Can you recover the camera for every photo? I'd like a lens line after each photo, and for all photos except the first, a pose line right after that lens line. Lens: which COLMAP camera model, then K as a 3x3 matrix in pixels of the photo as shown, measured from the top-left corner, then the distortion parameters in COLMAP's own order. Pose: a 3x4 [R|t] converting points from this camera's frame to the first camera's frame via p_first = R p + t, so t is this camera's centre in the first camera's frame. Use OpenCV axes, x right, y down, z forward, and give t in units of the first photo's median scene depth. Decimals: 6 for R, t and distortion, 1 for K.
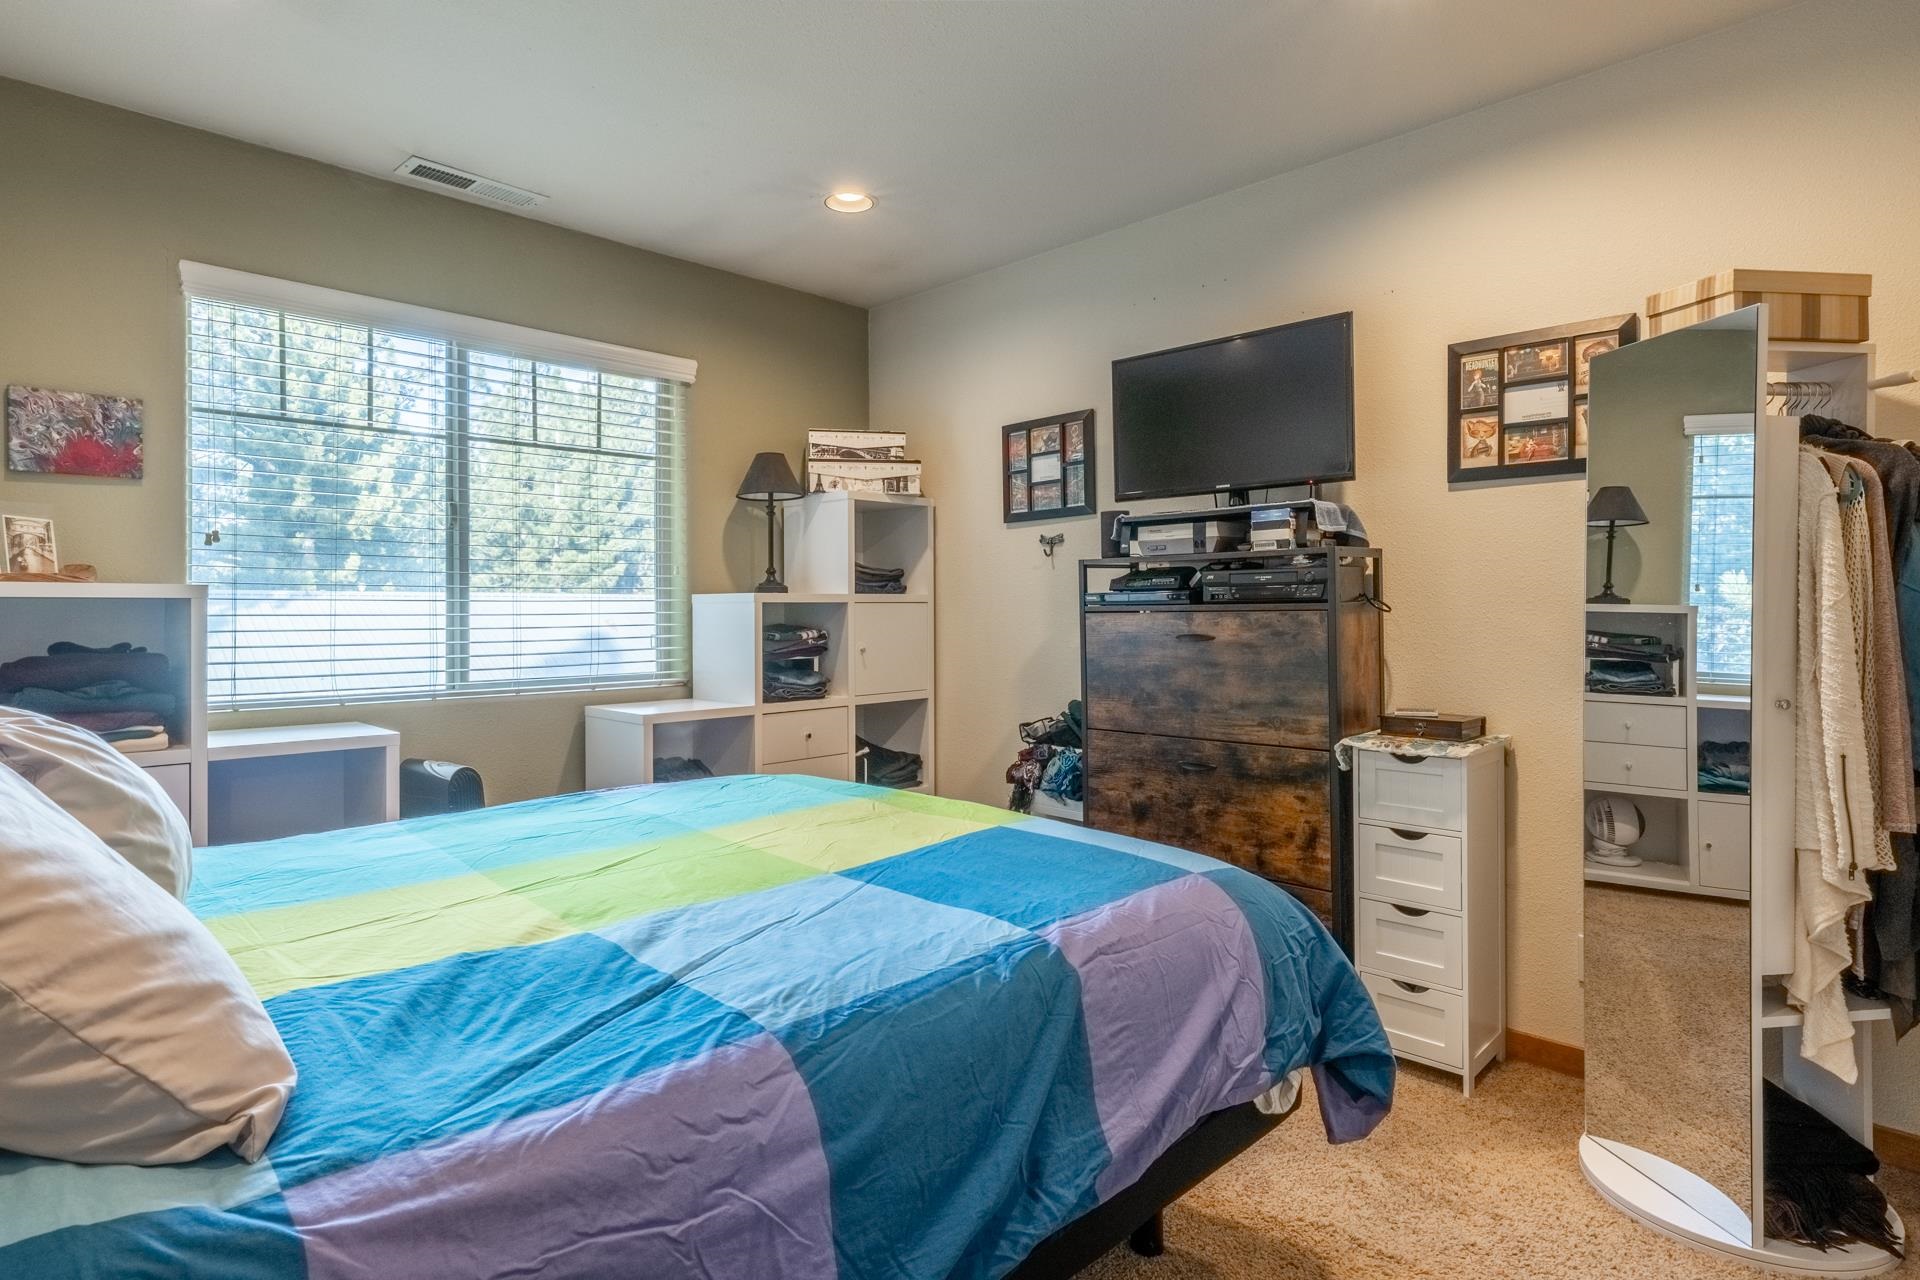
lens RADIAL K [[1011.2, 0, 936.6], [0, 1011.2, 609.6], [0, 0, 1]] dist [-0.000825, 0.000189]
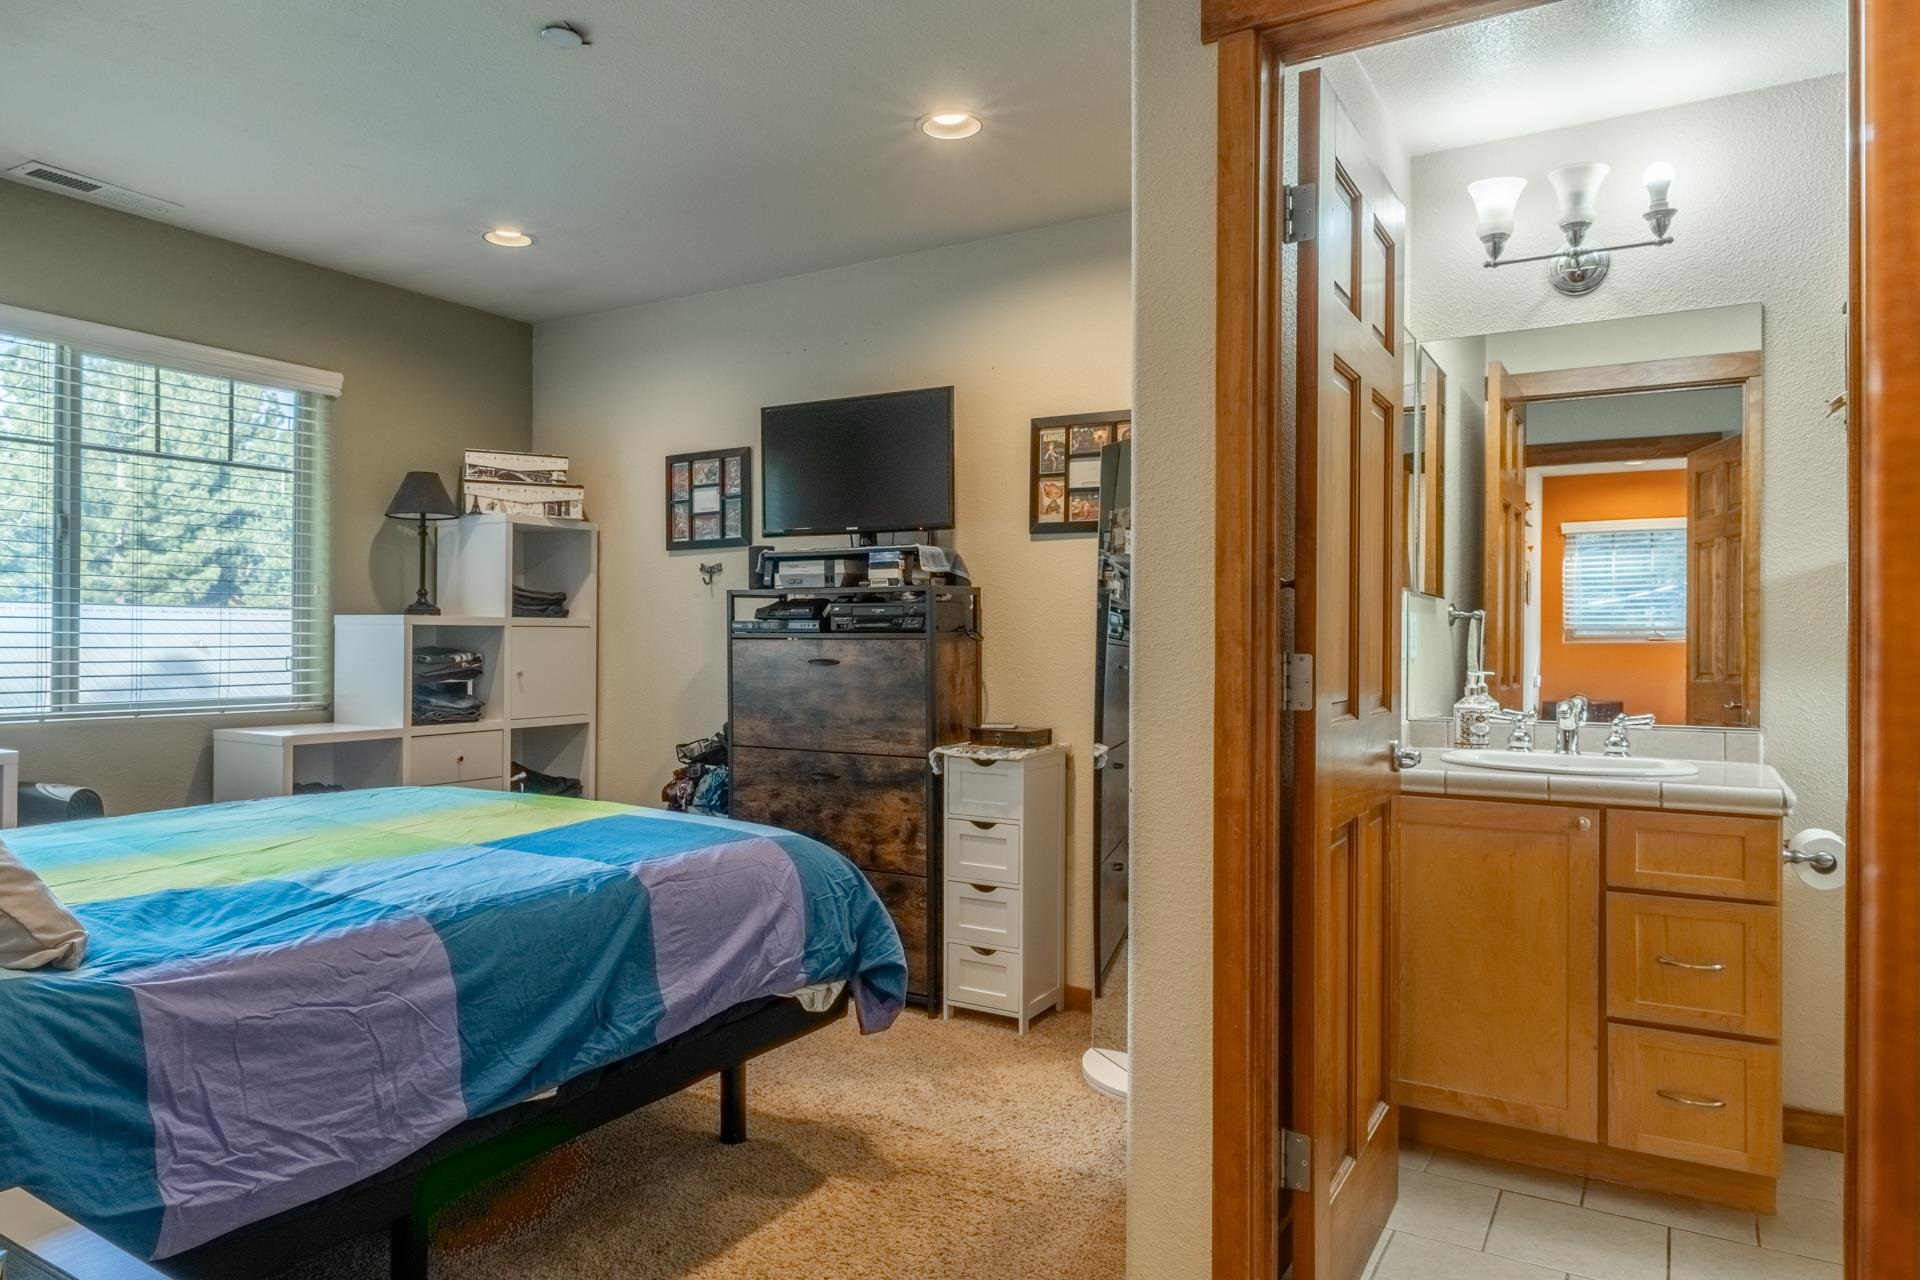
lens RADIAL K [[1204.5, 0, 931.2], [0, 1204.5, 636.5], [0, 0, 1]] dist [0.003987, 0.005502]
pose [[0.971817, 0.012673, 0.235396, 0.056692], [-0.012962, 0.999916, -0.000319, -0.002051], [-0.235381, -0.002741, 0.971899, -0.346869]]
